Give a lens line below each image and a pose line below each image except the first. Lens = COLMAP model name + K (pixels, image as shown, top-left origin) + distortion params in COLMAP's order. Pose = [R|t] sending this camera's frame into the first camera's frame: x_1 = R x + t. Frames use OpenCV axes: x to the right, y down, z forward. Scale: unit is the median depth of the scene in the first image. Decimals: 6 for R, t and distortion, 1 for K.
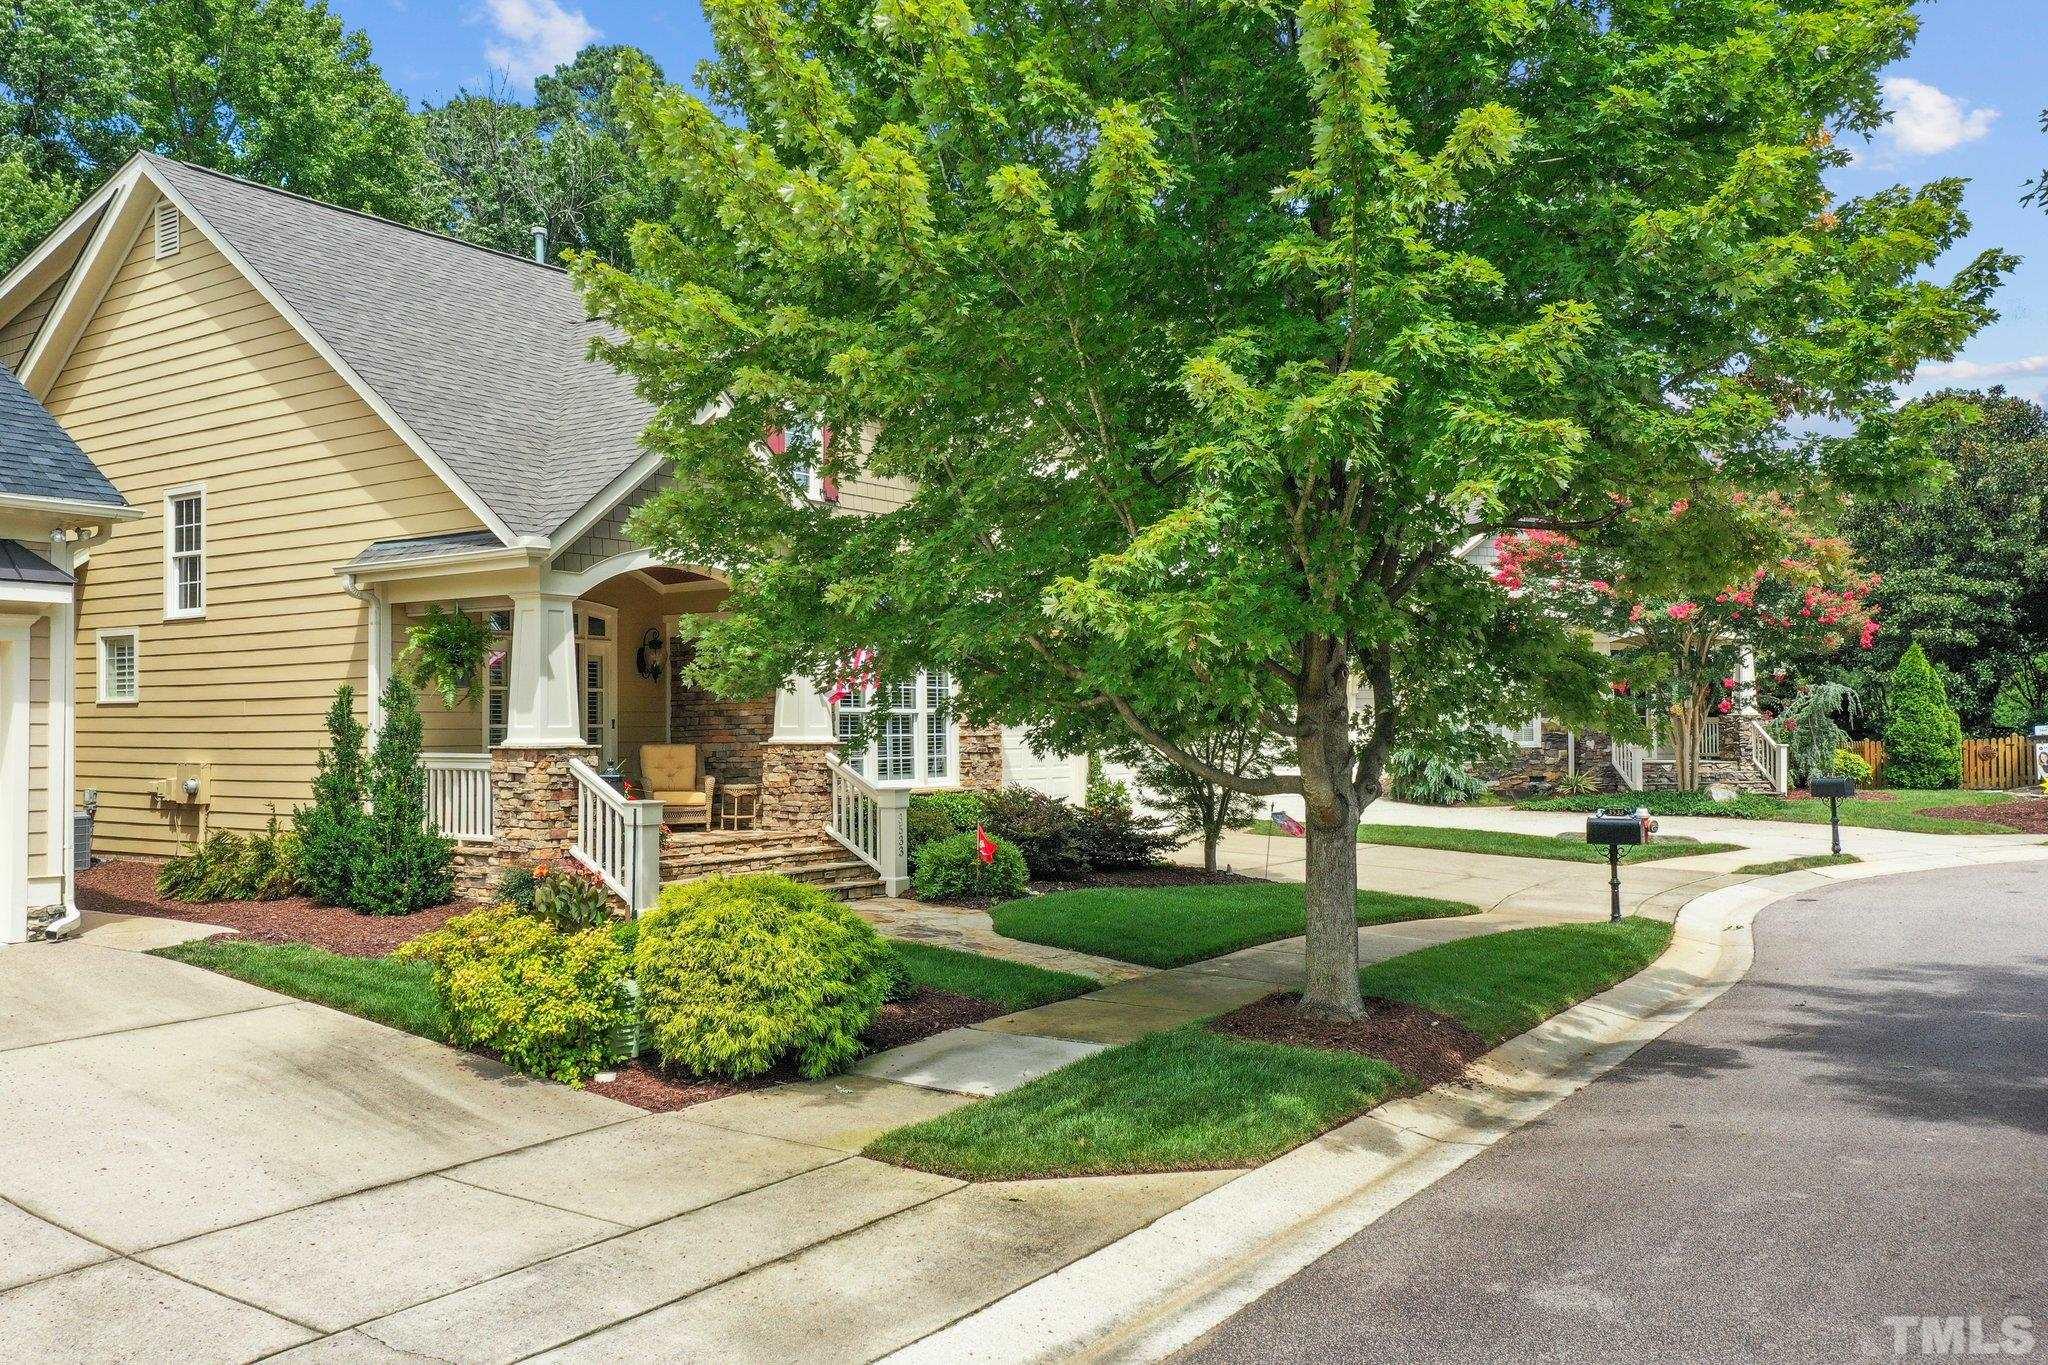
lens RADIAL K [[1600.2, 0, 1024.0], [0, 1600.2, 682.5], [0, 0, 1]] dist [0.027605, 0.002323]
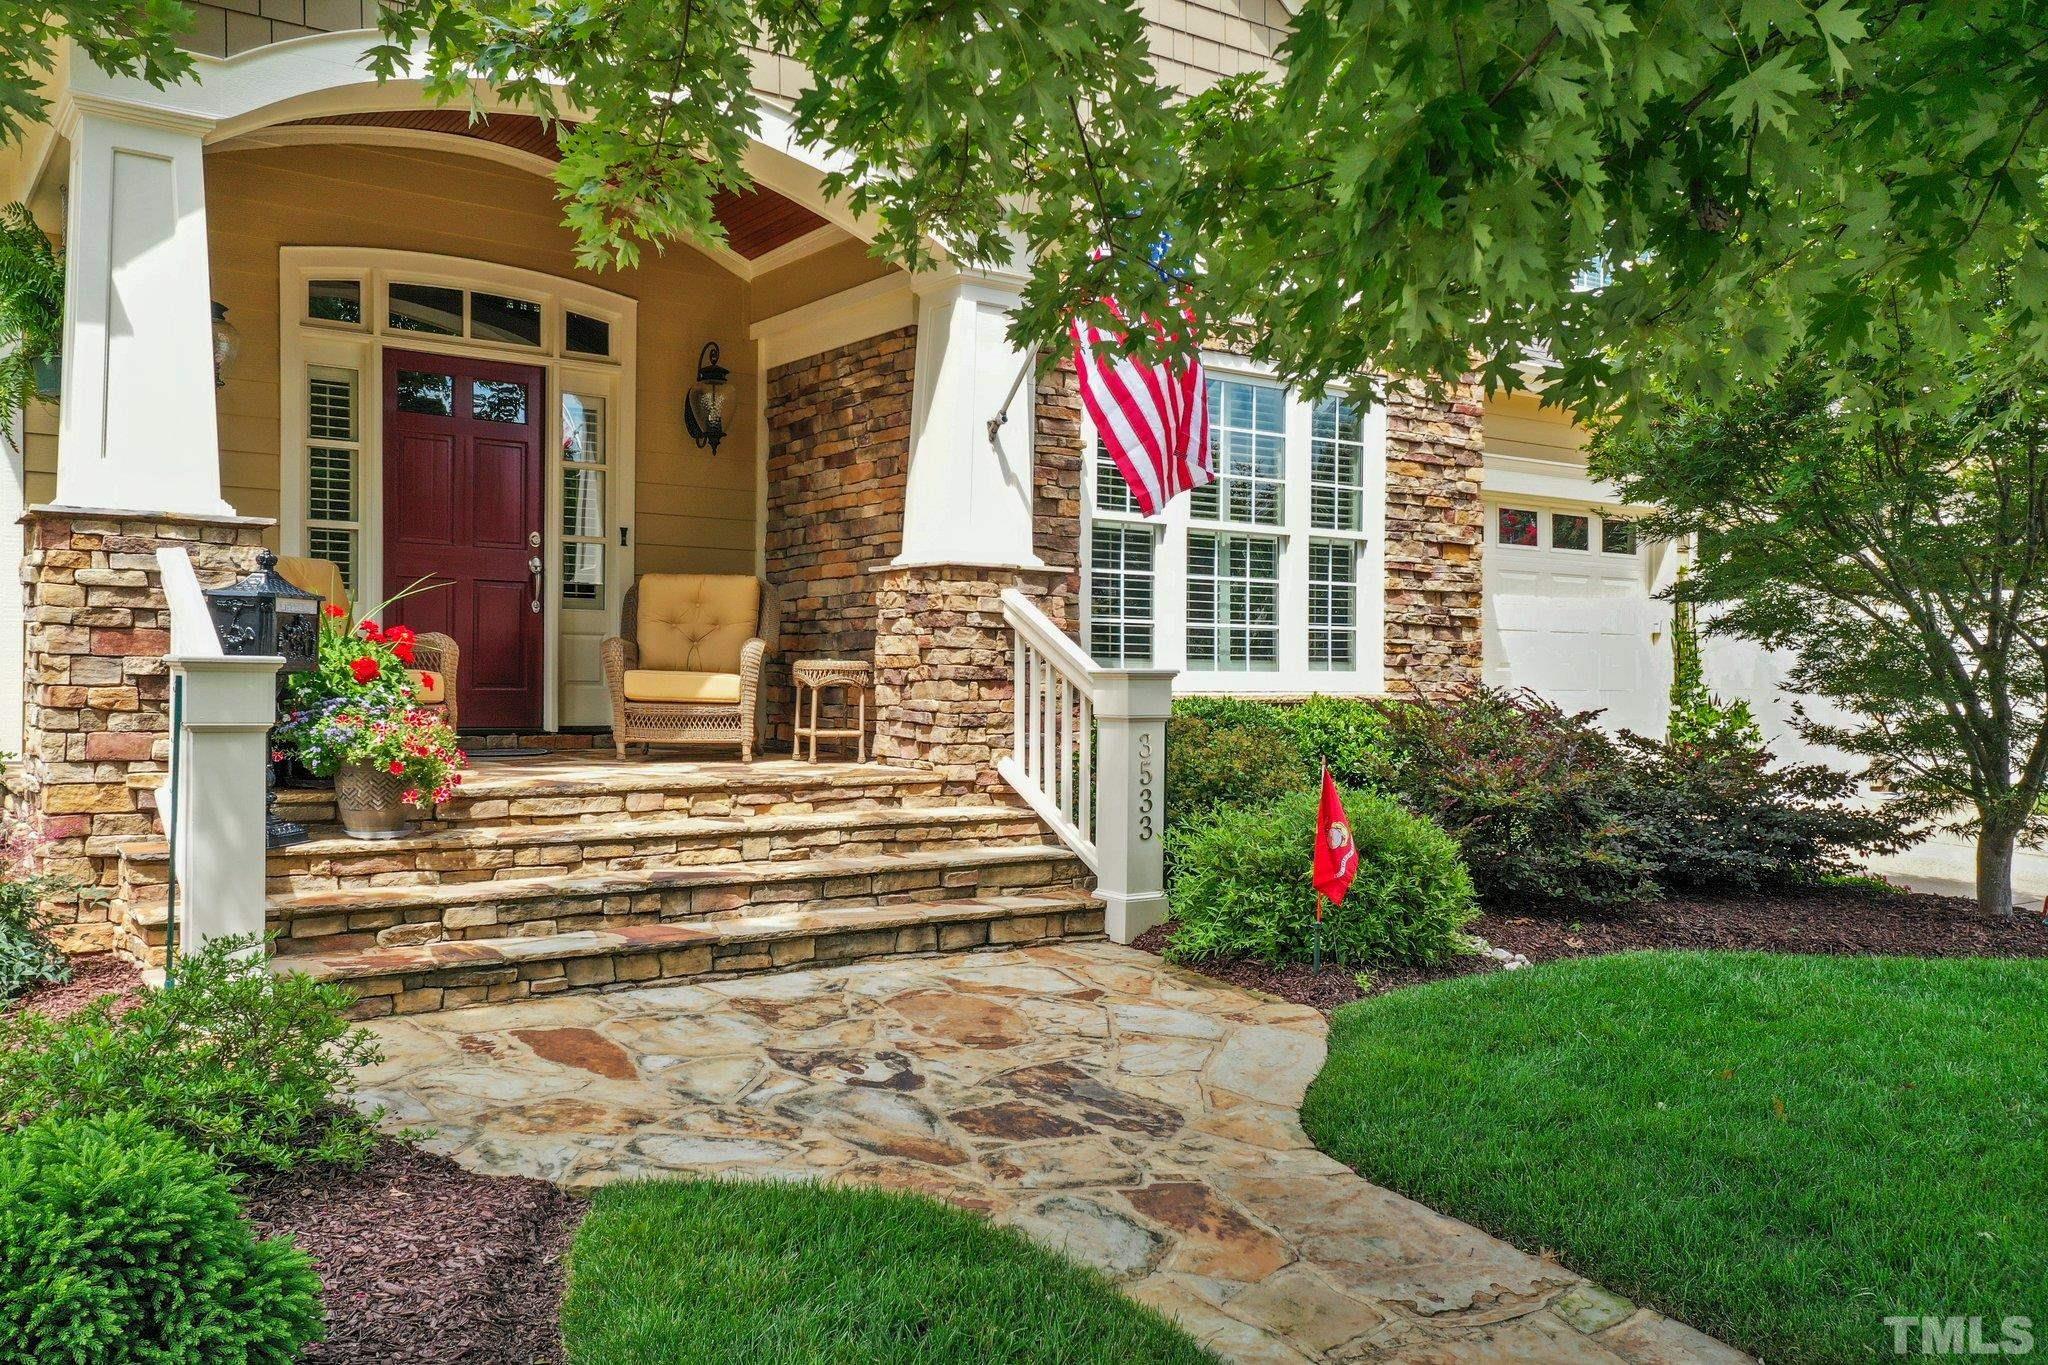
lens RADIAL K [[1640.6, 0, 1024.0], [0, 1640.6, 682.5], [0, 0, 1]] dist [0.006084, 0.004706]
pose [[0.940924, 0.018385, -0.338117, 0.030201], [-0.006570, 0.999328, 0.036053, 0.052948], [0.338553, -0.031702, 0.940413, 0.586683]]
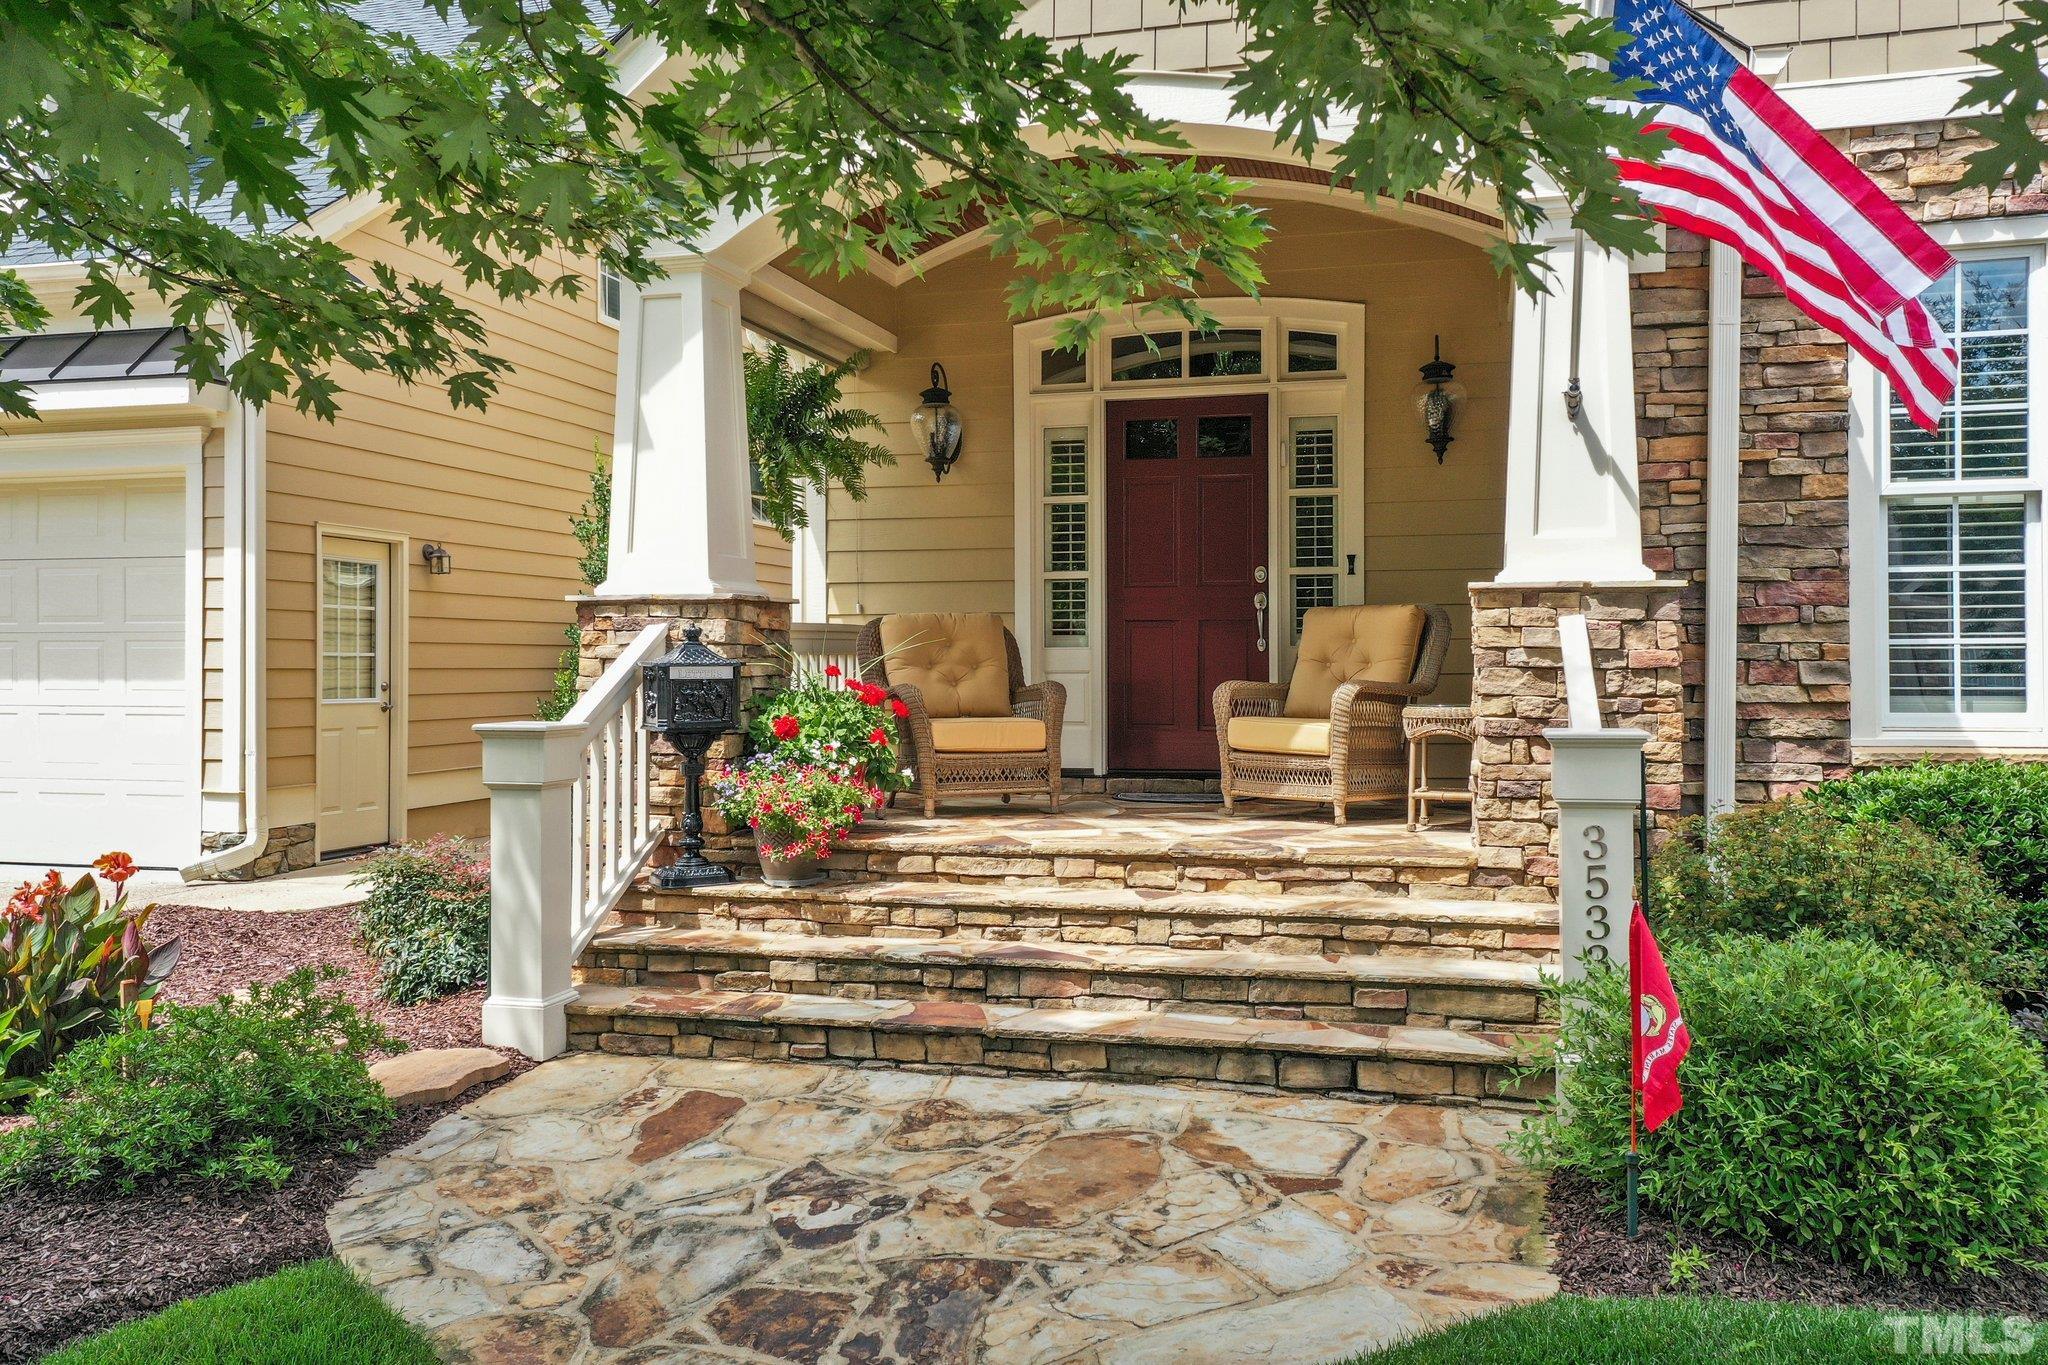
lens RADIAL K [[1642.3, 0, 1023.2], [0, 1642.3, 653.2], [0, 0, 1]] dist [0.018879, 0.004314]
pose [[0.334817, -0.005114, -0.942269, 0.149541], [0.030486, 0.999521, 0.005407, 0.046401], [0.941790, -0.030536, 0.334812, 0.784845]]
